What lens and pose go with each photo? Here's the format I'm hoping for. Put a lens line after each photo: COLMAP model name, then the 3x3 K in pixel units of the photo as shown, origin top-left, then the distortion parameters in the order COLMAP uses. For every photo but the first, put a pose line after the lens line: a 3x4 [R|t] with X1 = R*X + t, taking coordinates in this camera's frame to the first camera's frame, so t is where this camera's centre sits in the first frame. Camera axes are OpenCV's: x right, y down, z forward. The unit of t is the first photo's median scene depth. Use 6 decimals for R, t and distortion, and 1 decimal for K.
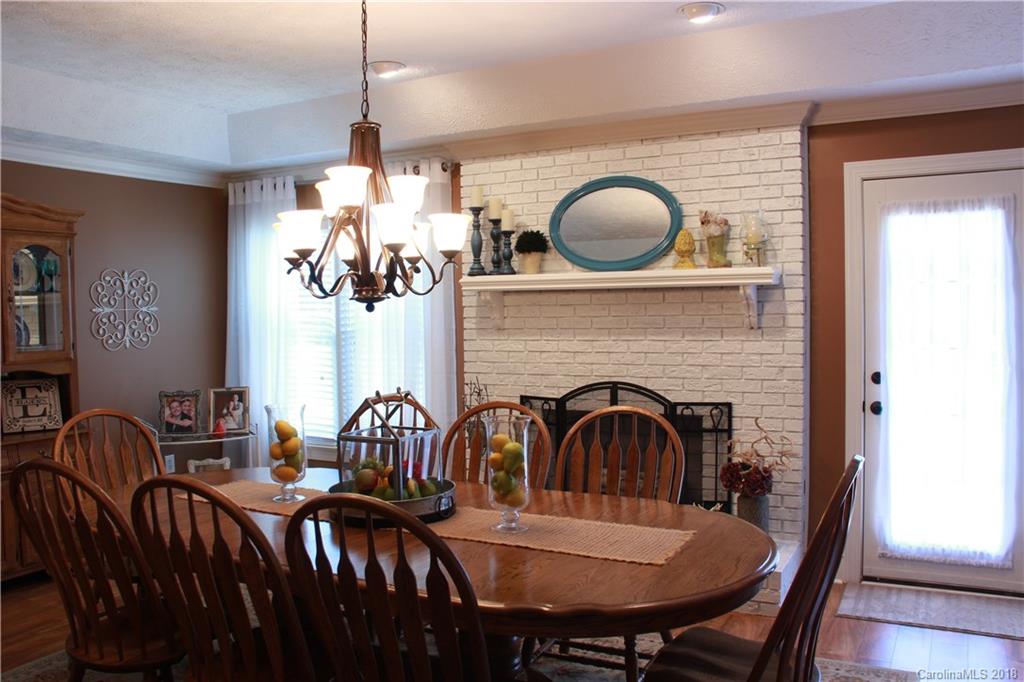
lens RADIAL K [[893.4, 0, 512.0], [0, 893.4, 341.0], [0, 0, 1]] dist [-0.038150, -0.004350]
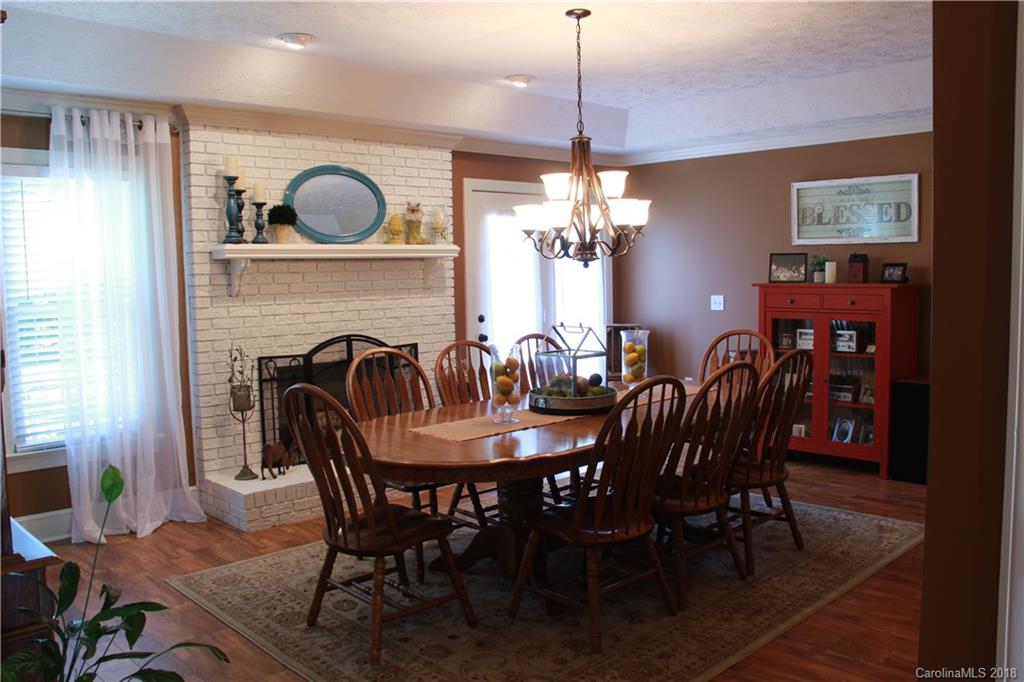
lens RADIAL K [[893.4, 0, 512.0], [0, 893.4, 341.0], [0, 0, 1]] dist [-0.038150, -0.004350]
pose [[0.322389, -0.066106, 0.944296, -0.958751], [0.052776, 0.997262, 0.051796, 0.002578], [-0.945135, 0.033138, 0.324995, 0.389751]]
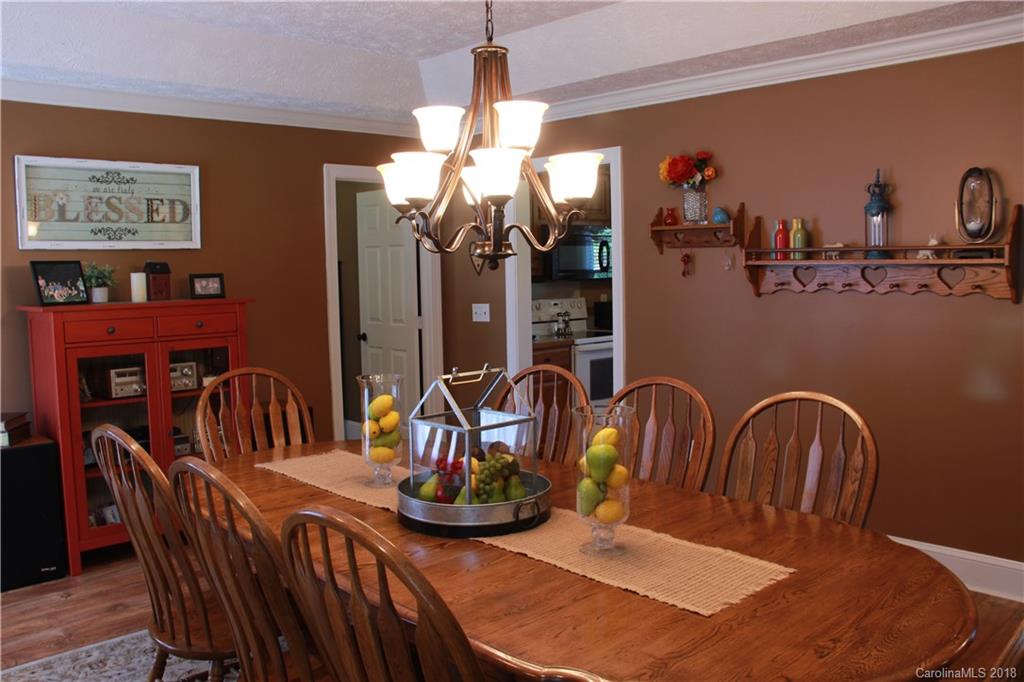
lens RADIAL K [[893.4, 0, 512.0], [0, 893.4, 341.0], [0, 0, 1]] dist [-0.038150, -0.004350]
pose [[-0.952526, 0.018423, 0.303901, -0.268891], [0.057042, 0.991291, 0.118695, -0.036493], [-0.299067, 0.130396, -0.945281, 1.121440]]
